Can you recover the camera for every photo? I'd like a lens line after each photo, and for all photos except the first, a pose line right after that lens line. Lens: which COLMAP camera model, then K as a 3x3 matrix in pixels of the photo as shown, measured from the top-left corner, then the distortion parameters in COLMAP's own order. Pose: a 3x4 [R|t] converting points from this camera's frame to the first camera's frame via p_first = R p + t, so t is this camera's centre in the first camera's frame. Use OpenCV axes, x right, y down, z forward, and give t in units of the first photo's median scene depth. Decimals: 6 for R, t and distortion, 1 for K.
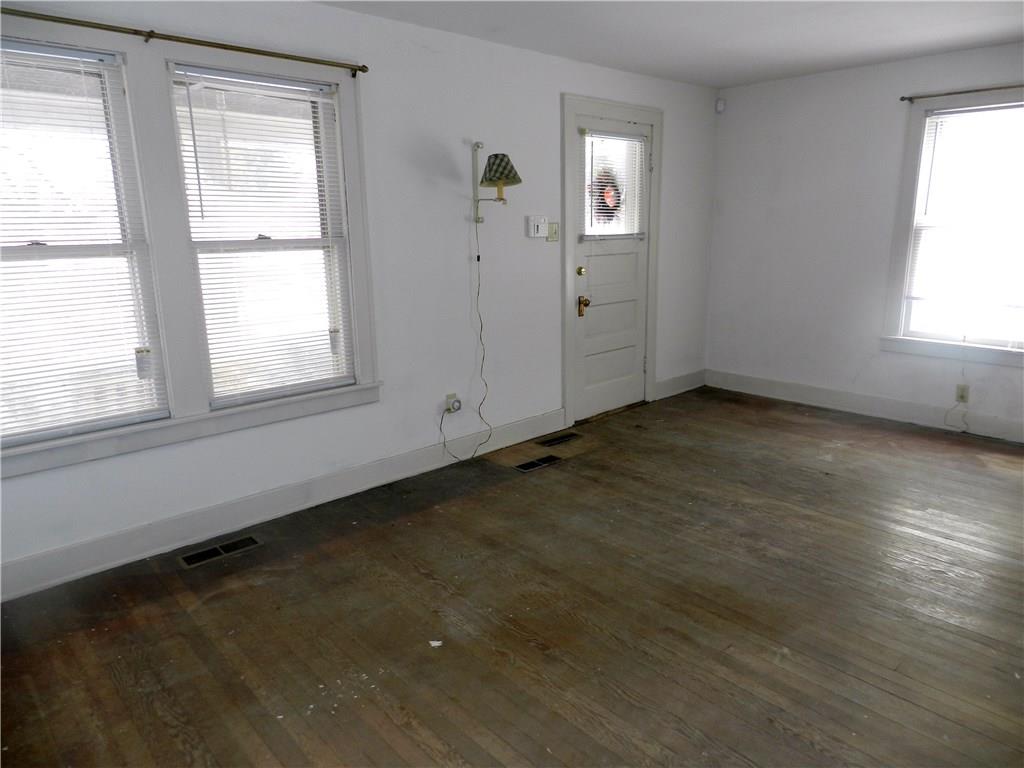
lens RADIAL K [[695.7, 0, 512.0], [0, 695.7, 384.0], [0, 0, 1]] dist [0.005851, 0.002588]
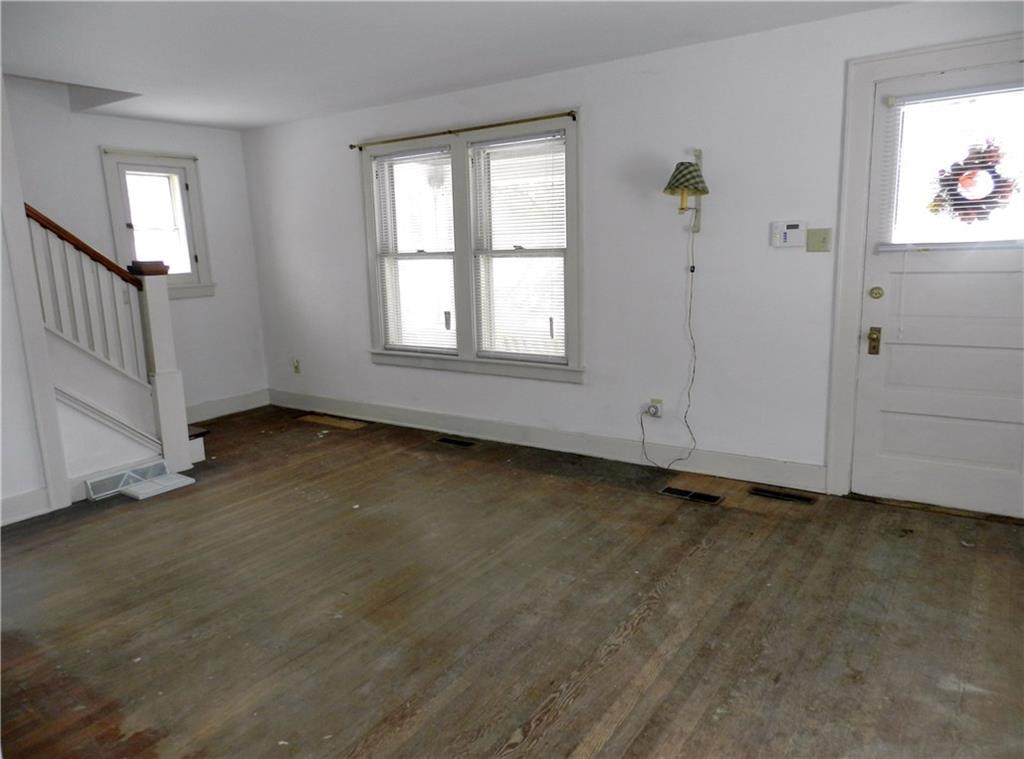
lens RADIAL K [[703.7, 0, 512.0], [0, 703.7, 379.5], [0, 0, 1]] dist [0.010627, 0.002146]
pose [[0.203117, 0.188715, -0.960797, 0.928090], [-0.190793, 0.970071, 0.150202, -0.138958], [0.960386, 0.152805, 0.233043, 0.589794]]
